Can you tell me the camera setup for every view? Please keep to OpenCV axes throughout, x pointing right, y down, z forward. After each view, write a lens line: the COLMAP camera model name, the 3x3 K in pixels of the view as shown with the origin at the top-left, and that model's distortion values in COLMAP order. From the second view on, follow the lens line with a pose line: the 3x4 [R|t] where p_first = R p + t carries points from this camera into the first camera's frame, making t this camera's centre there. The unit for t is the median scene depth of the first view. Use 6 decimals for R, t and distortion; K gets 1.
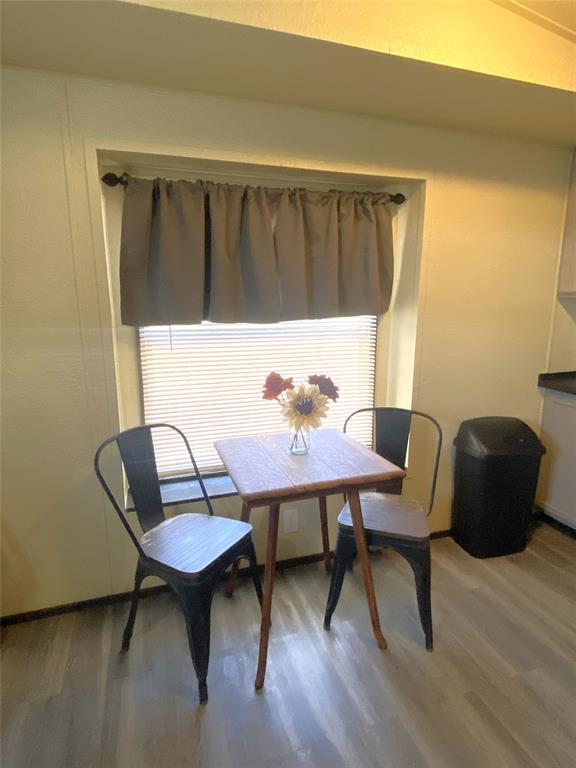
lens RADIAL K [[444.4, 0, 287.5], [0, 444.4, 386.7], [0, 0, 1]] dist [0.032642, -0.023268]
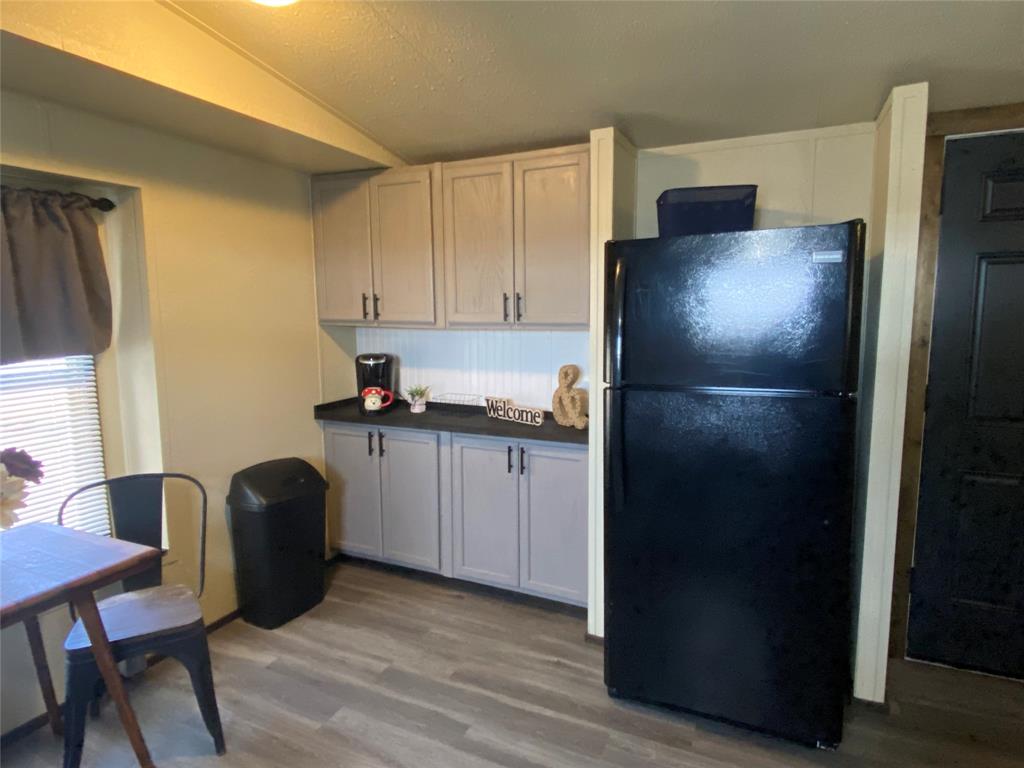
lens RADIAL K [[592.5, 0, 518.4], [0, 592.5, 381.6], [0, 0, 1]] dist [0.032642, -0.023268]
pose [[0.690997, -0.095281, 0.716551, -0.027214], [0.148107, 0.988906, -0.011329, -0.001866], [-0.707522, 0.113954, 0.697443, -0.195239]]
